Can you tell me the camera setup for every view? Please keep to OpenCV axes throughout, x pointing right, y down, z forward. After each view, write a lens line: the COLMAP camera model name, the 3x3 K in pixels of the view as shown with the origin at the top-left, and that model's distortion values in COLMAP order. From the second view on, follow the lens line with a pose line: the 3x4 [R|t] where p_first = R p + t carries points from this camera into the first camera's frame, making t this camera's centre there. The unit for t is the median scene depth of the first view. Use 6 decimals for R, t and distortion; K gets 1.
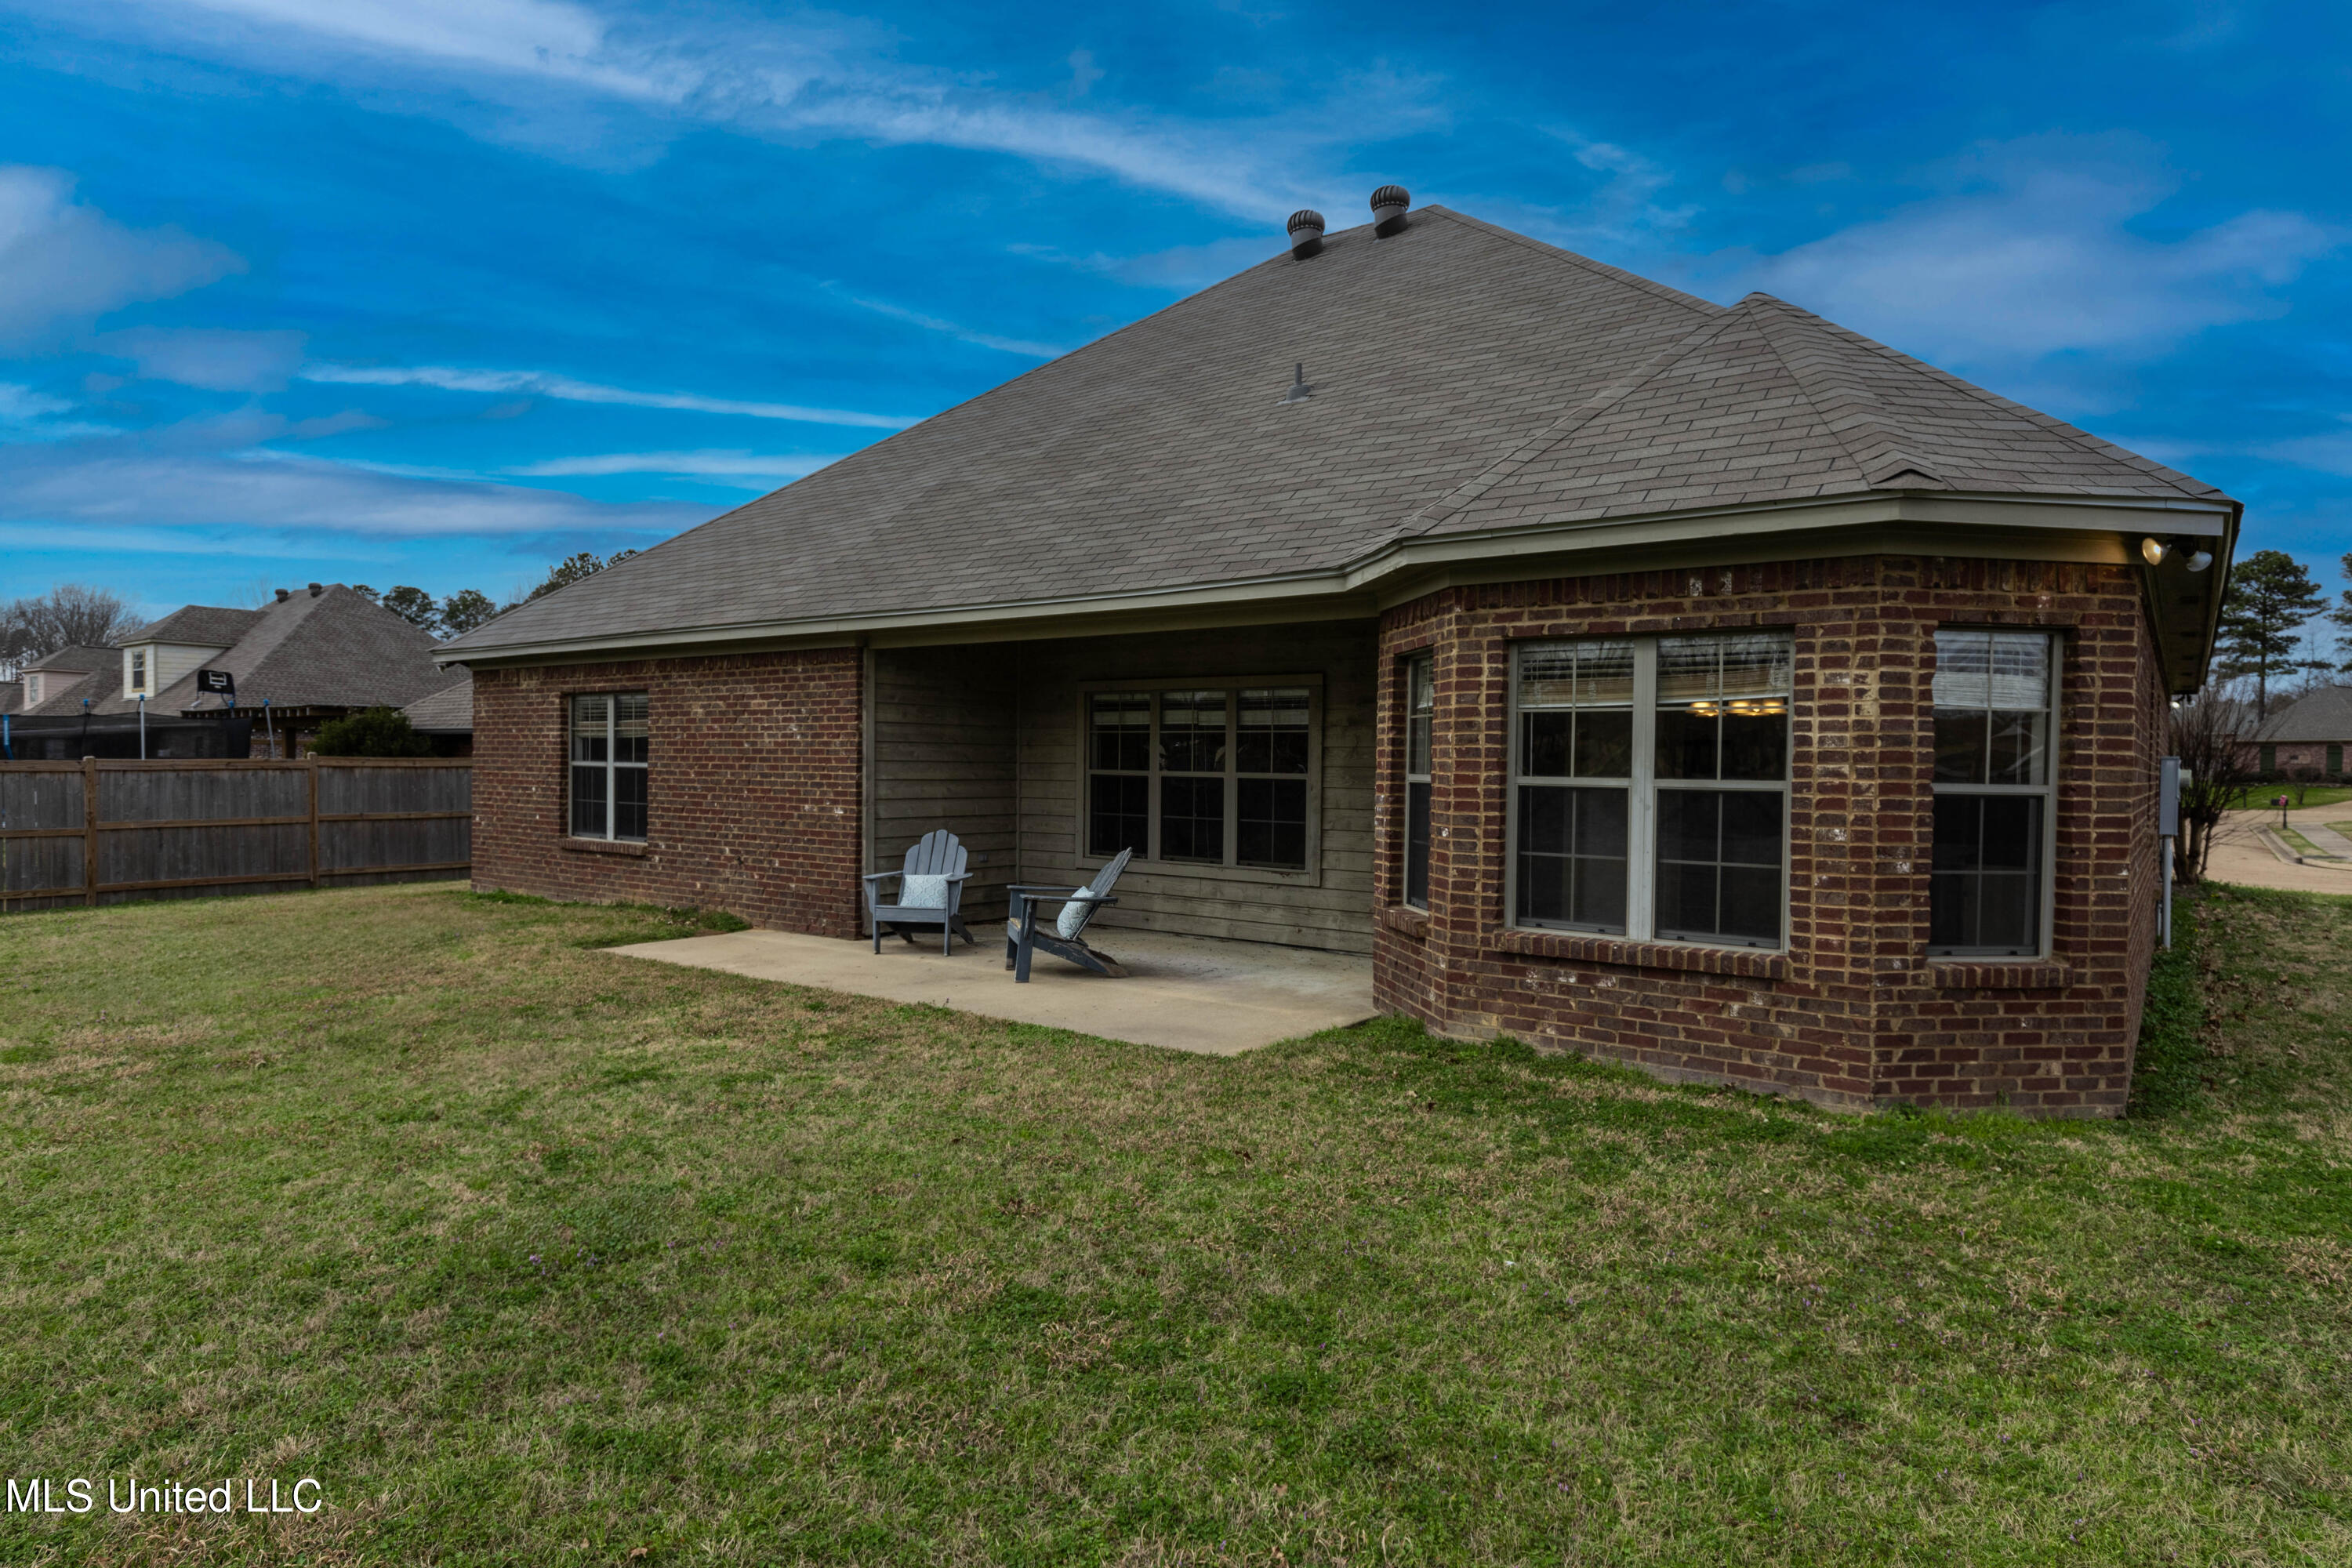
lens RADIAL K [[1366.9, 0, 1170.9], [0, 1366.9, 788.5], [0, 0, 1]] dist [-0.001685, 0.001098]
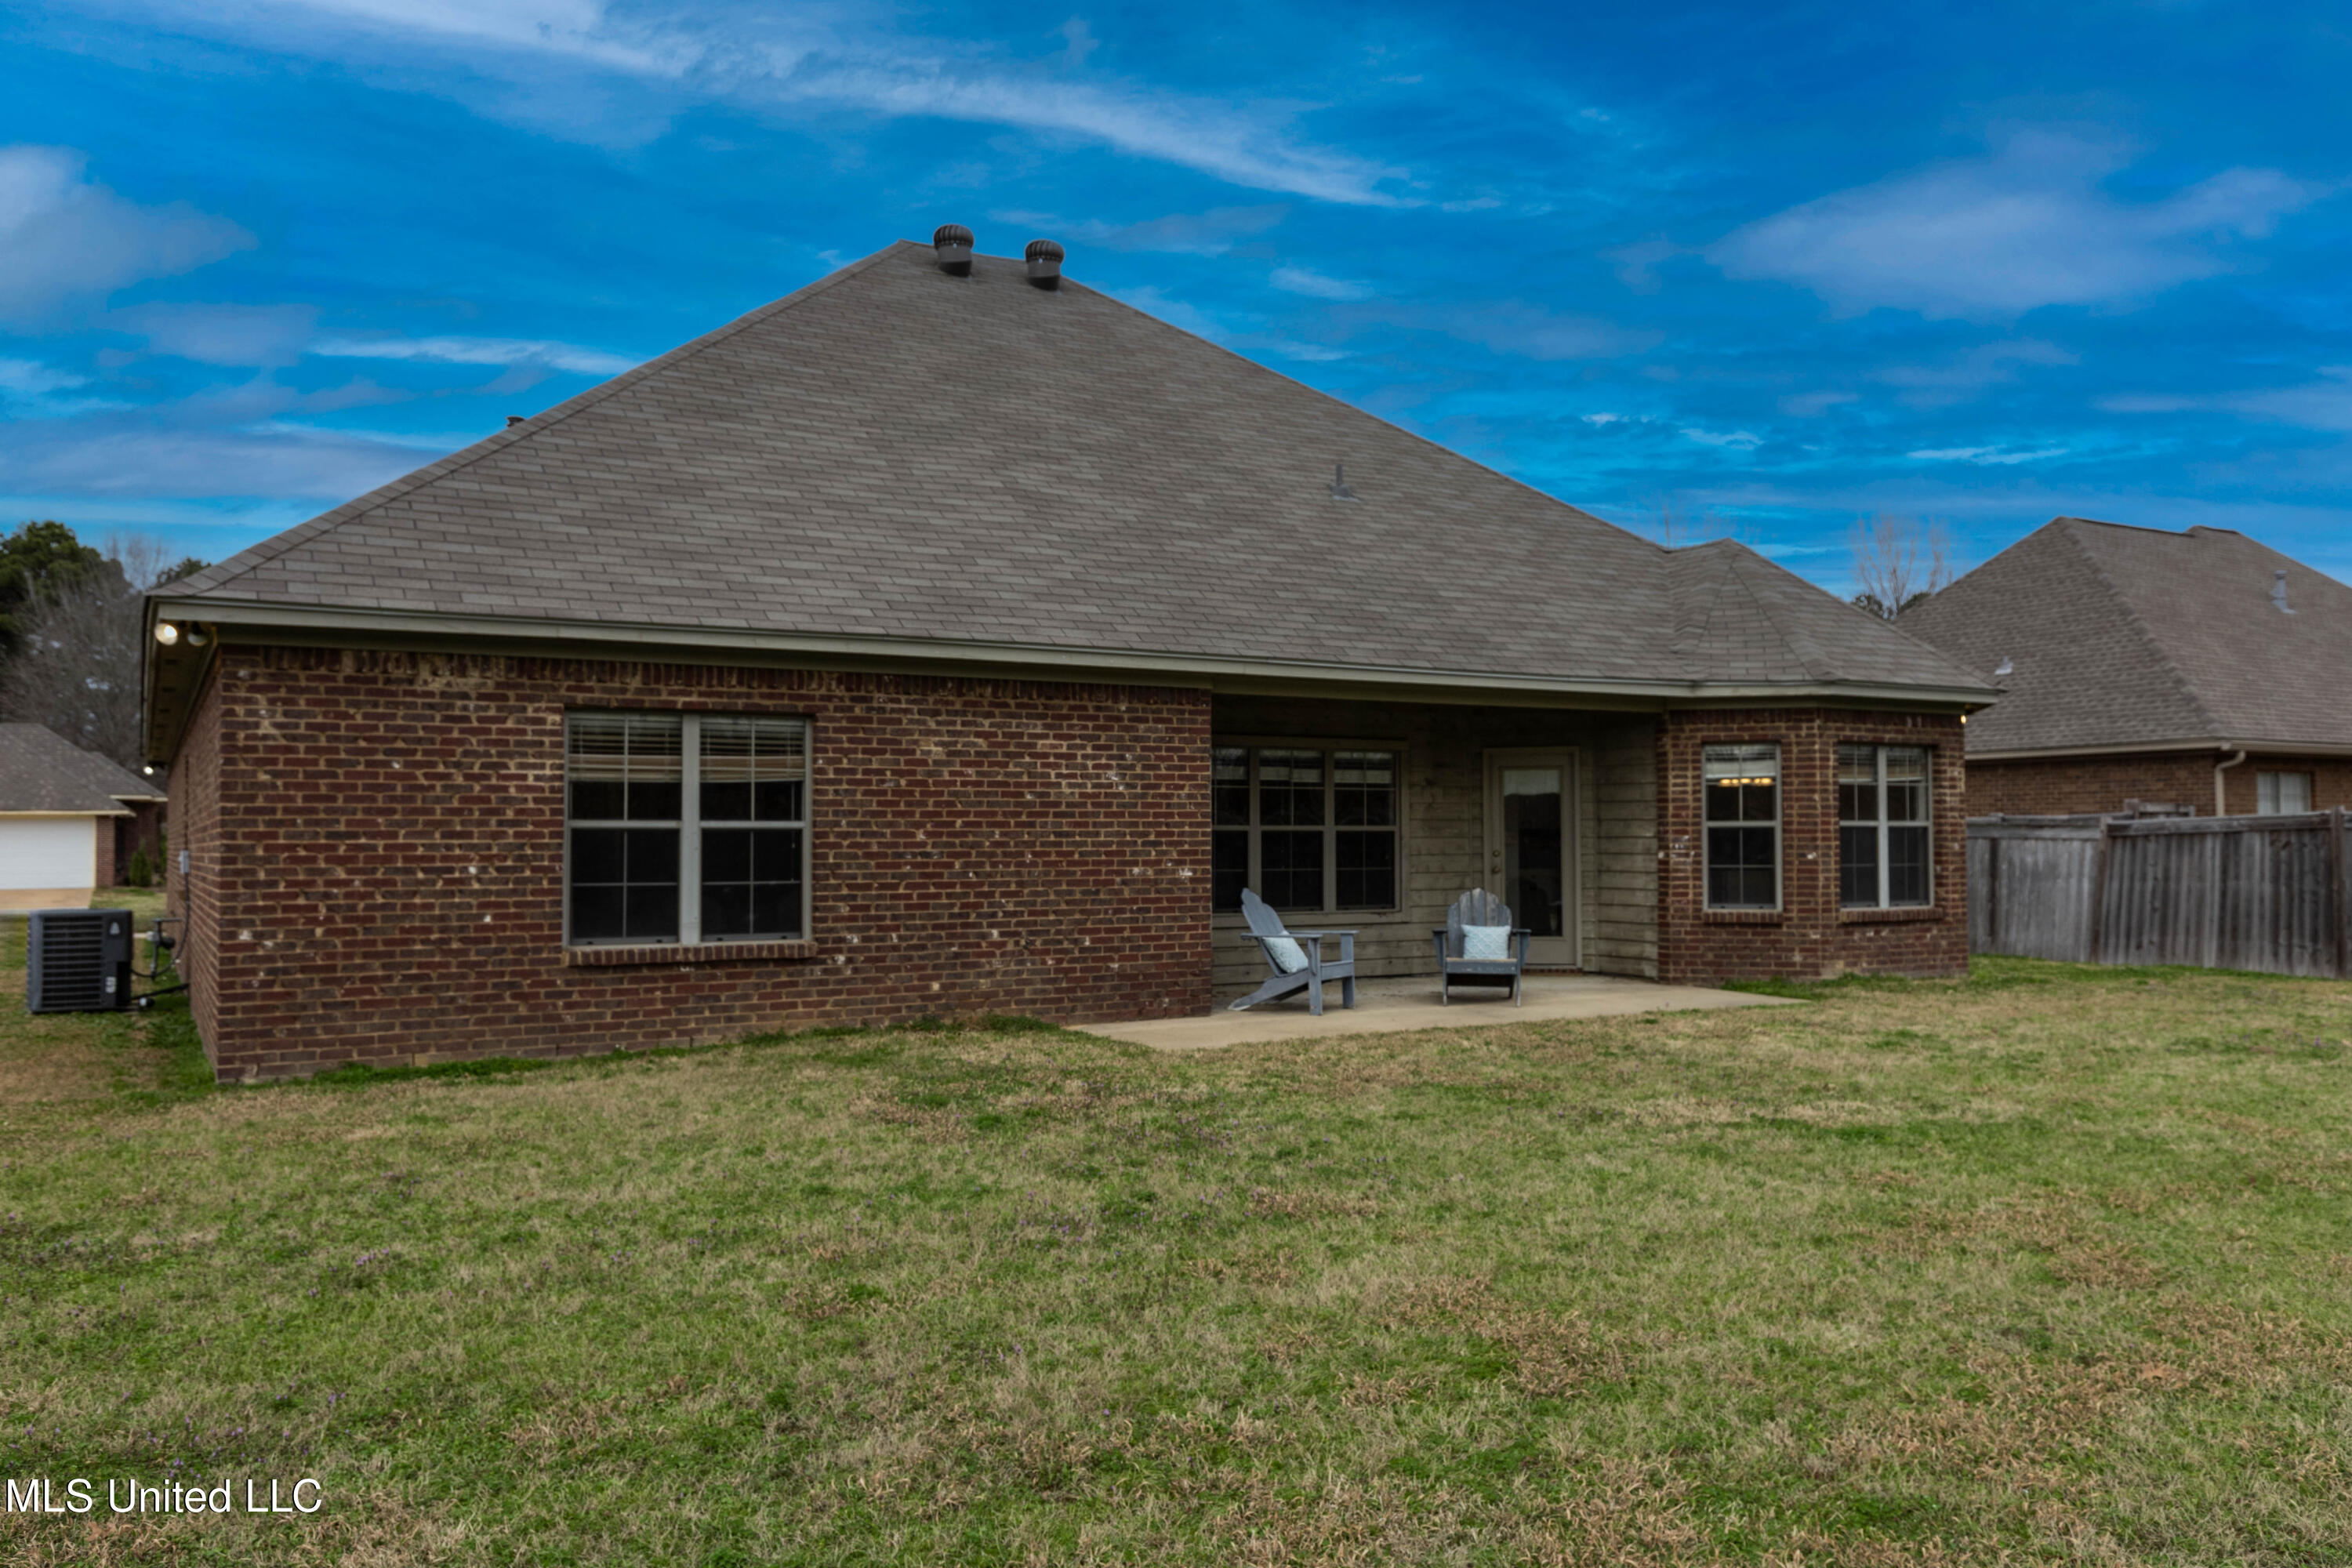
lens RADIAL K [[1766.5, 0, 1172.8], [0, 1766.5, 789.5], [0, 0, 1]] dist [-0.016283, -0.008876]
pose [[0.377387, 0.011412, 0.925985, -1.355379], [0.024421, 0.999454, -0.022271, -0.012370], [-0.925734, 0.031019, 0.376902, 0.599468]]
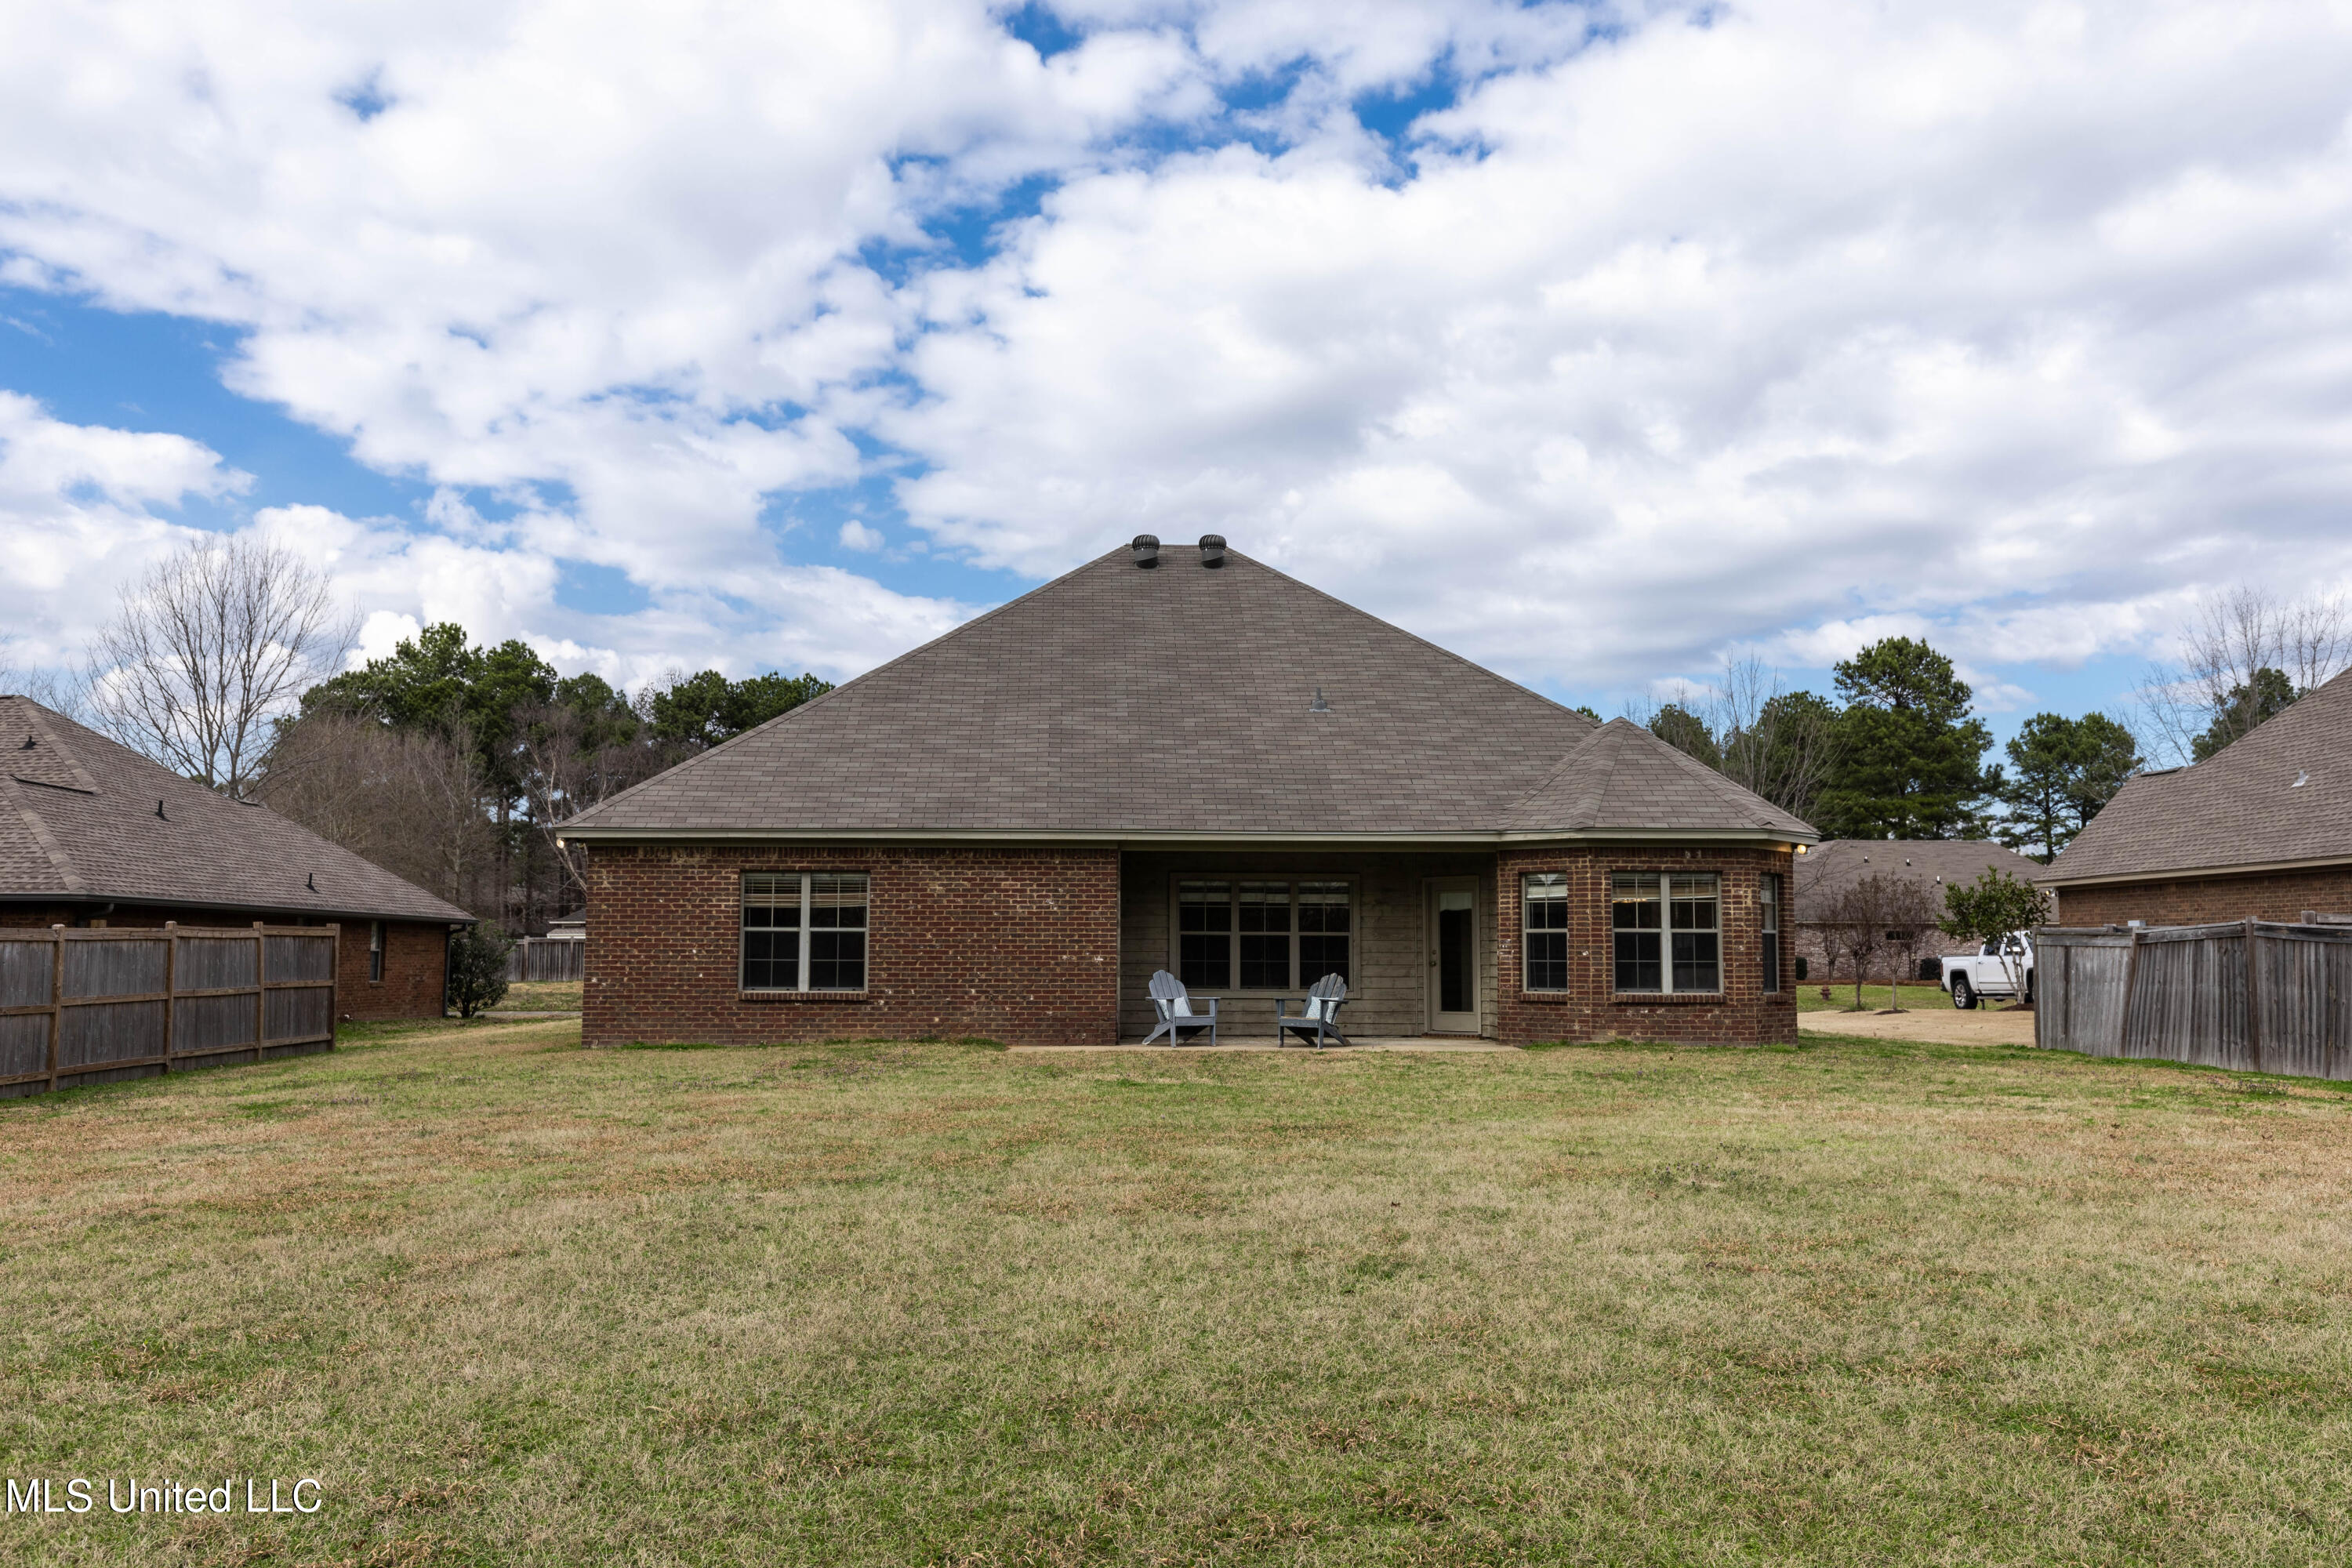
lens RADIAL K [[1807.7, 0, 1175.2], [0, 1807.7, 779.9], [0, 0, 1]] dist [0.000536, -0.002034]
pose [[0.766534, 0.051827, 0.640109, -1.505377], [0.018373, 0.994560, -0.102527, 0.027151], [-0.641941, 0.090351, 0.761412, -0.590271]]
